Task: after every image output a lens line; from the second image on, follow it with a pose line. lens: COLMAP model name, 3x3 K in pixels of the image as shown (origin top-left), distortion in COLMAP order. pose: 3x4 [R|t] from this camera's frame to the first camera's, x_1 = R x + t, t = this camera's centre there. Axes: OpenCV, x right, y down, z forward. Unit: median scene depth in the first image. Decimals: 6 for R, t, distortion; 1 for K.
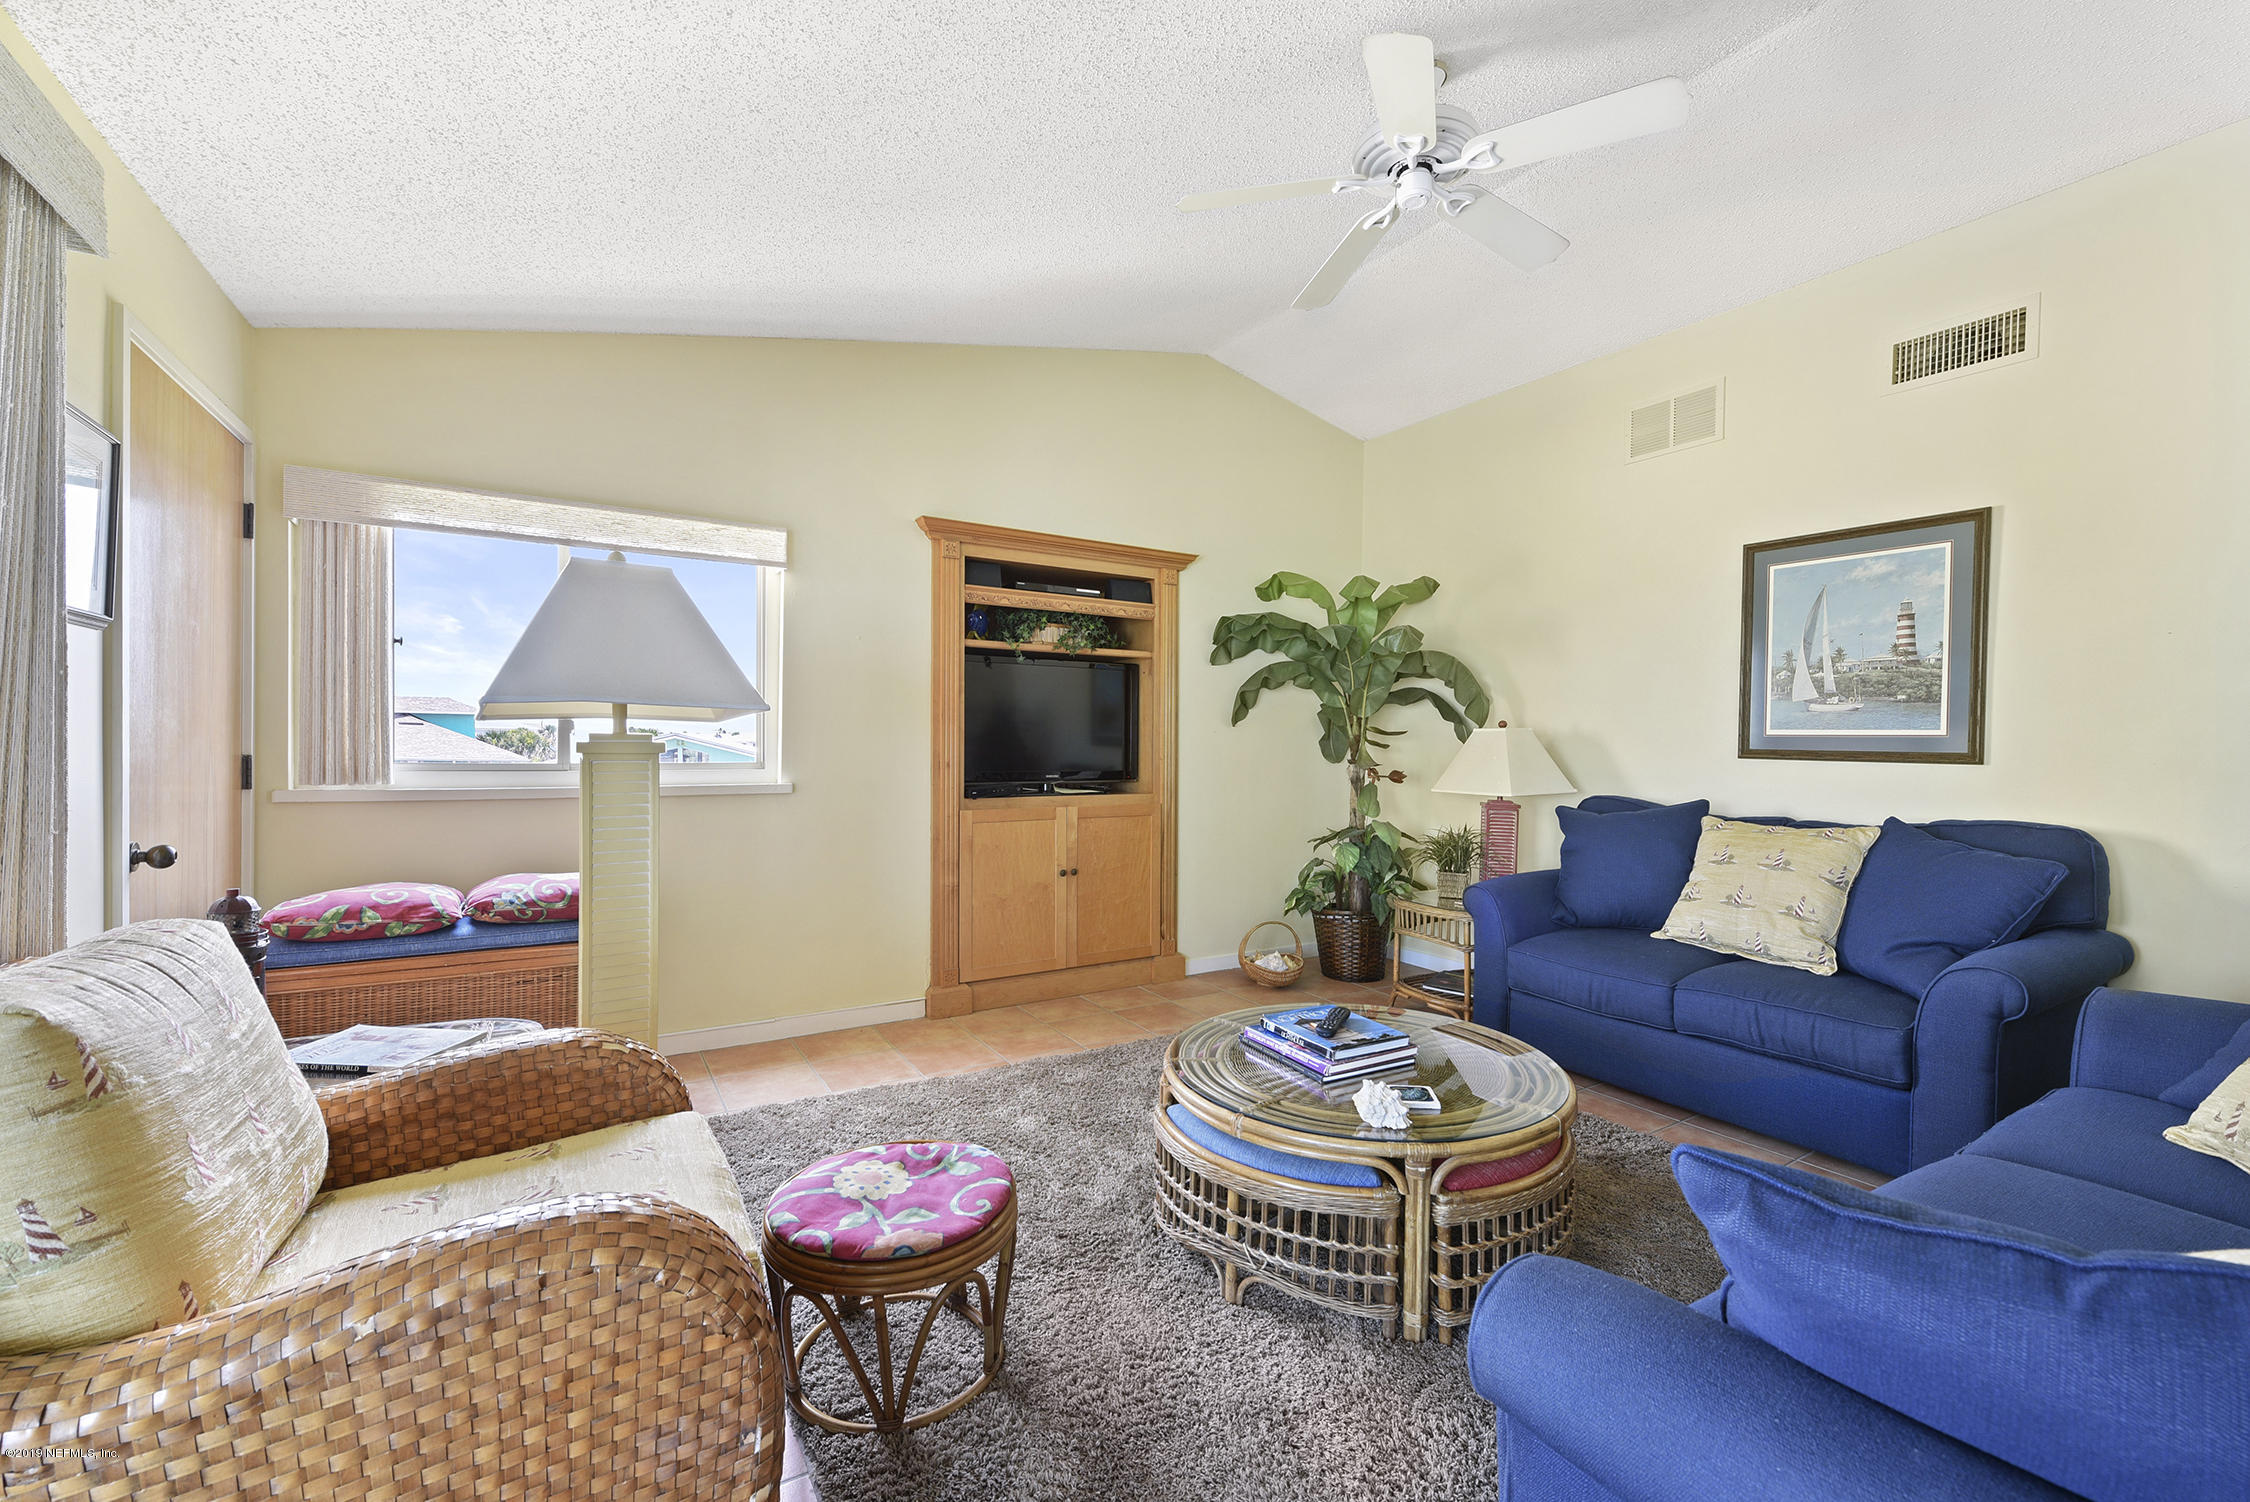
lens RADIAL K [[952.4, 0, 1125.0], [0, 952.4, 751.0], [0, 0, 1]] dist [-0.000861, -0.000318]
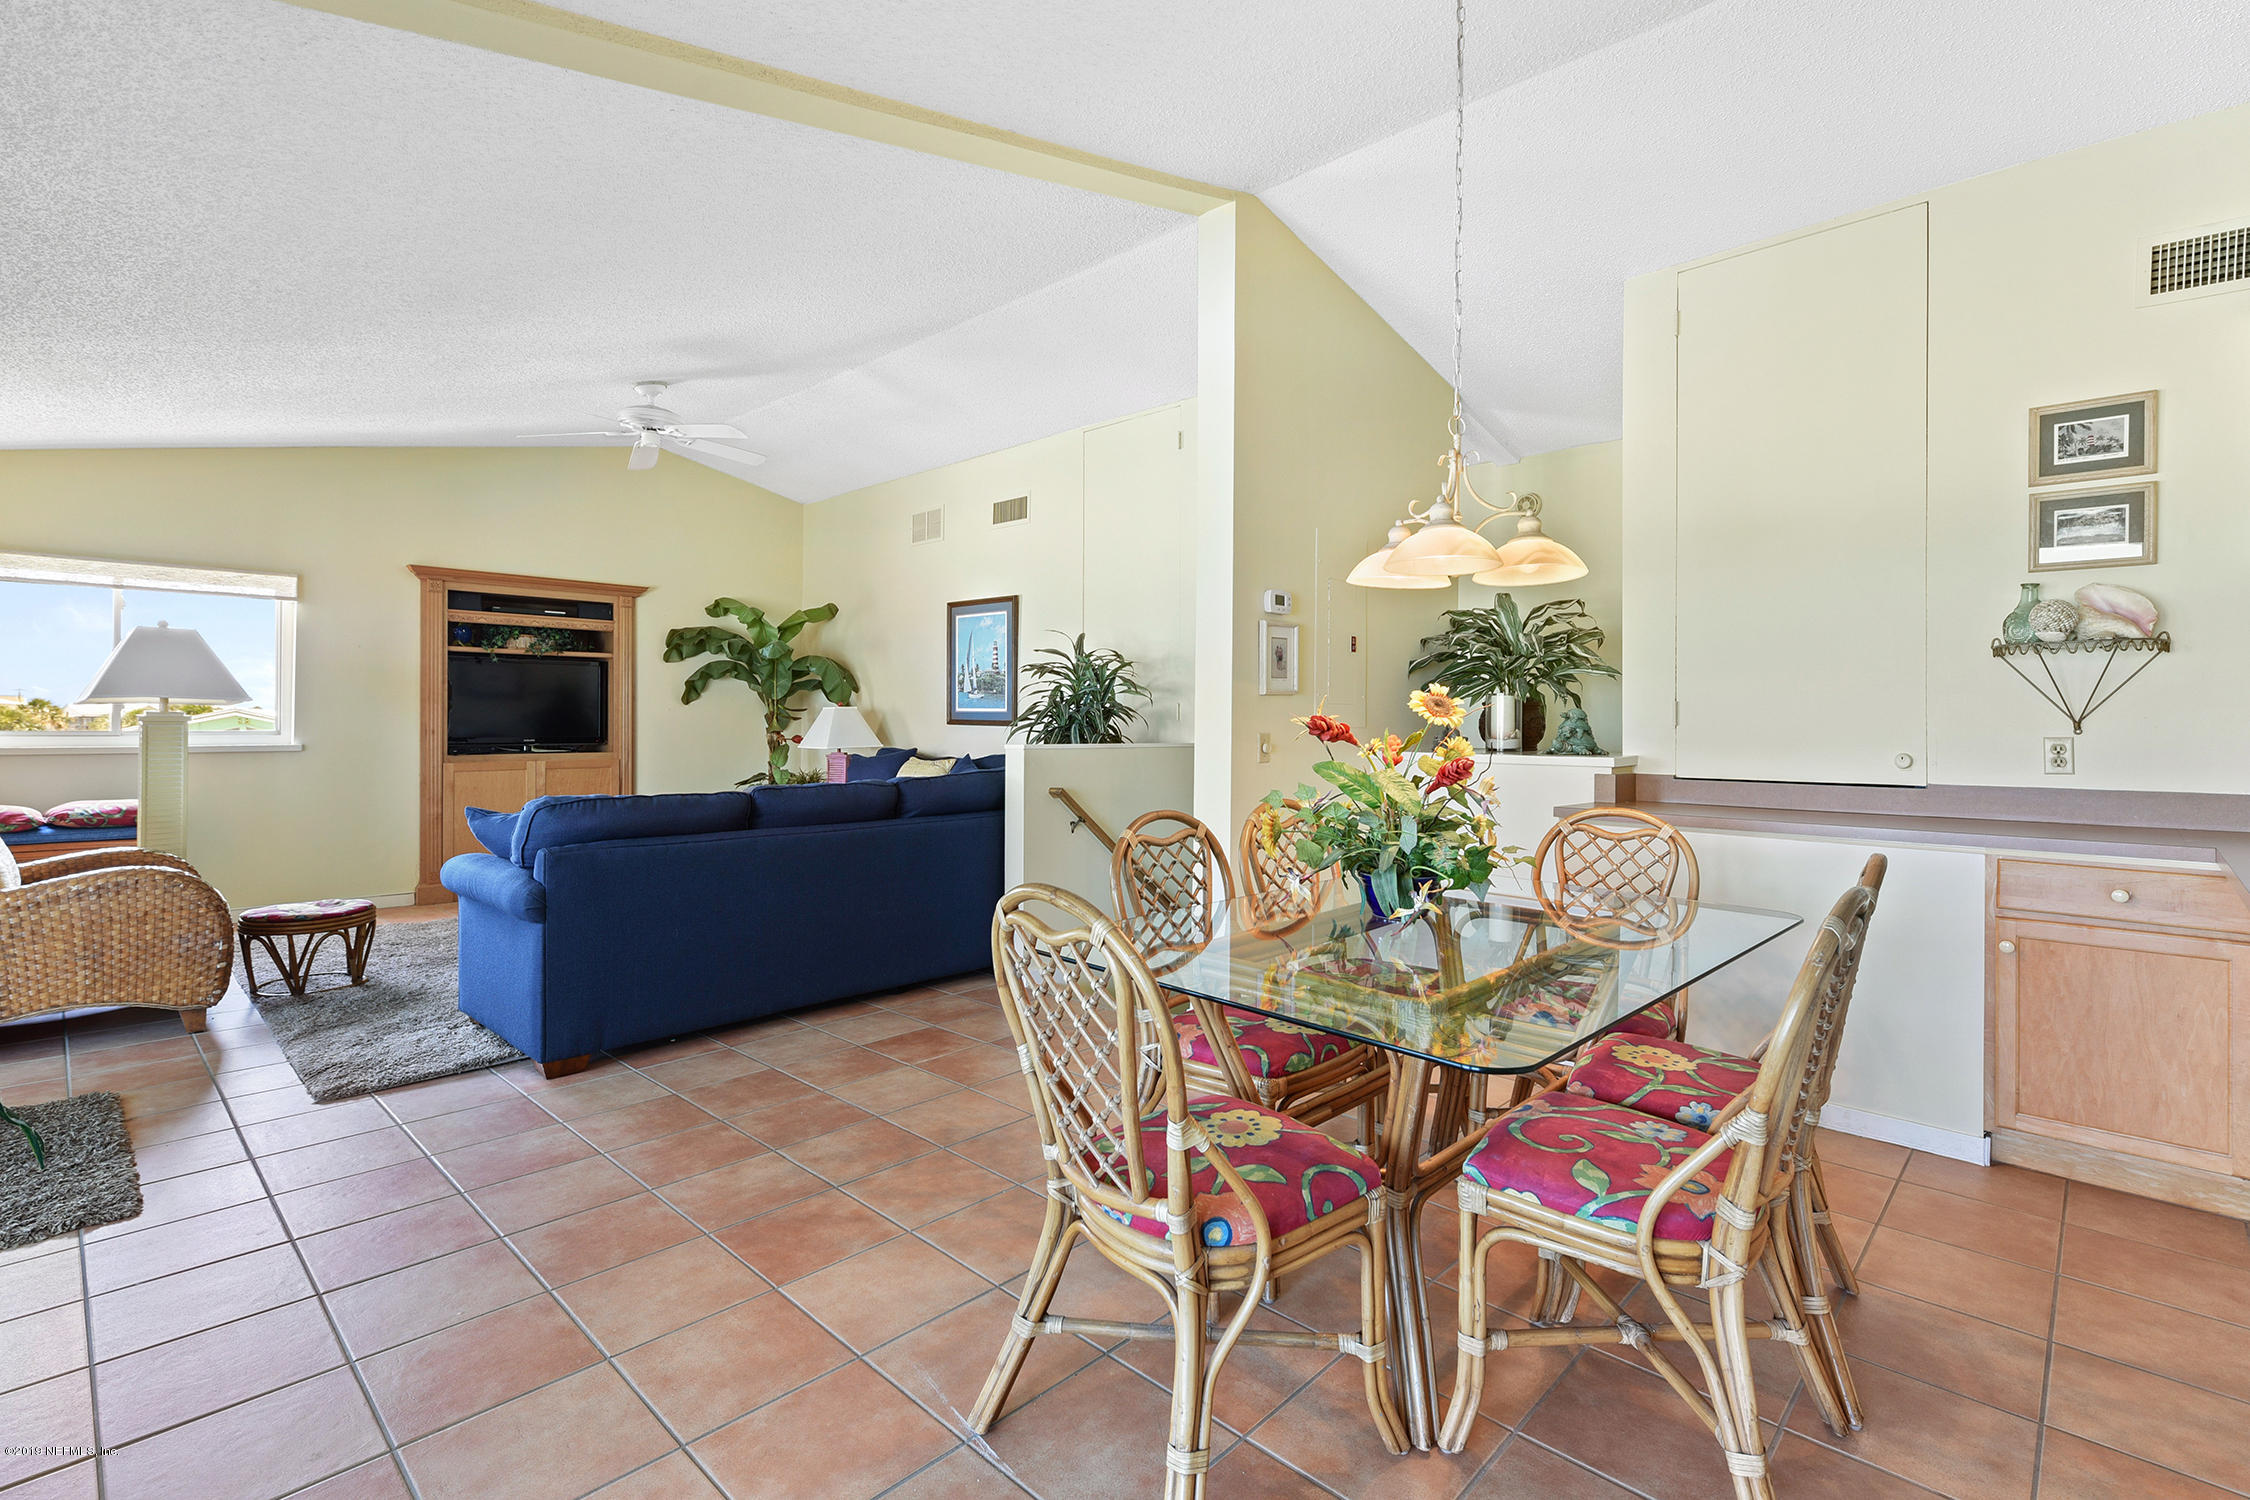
lens RADIAL K [[1007.8, 0, 1123.0], [0, 1007.8, 717.4], [0, 0, 1]] dist [-0.004197, -0.000484]
pose [[0.961032, -0.002393, 0.276428, 0.402414], [0.005492, 0.999930, -0.010440, 0.013755], [-0.276384, 0.011551, 0.960978, -0.773869]]
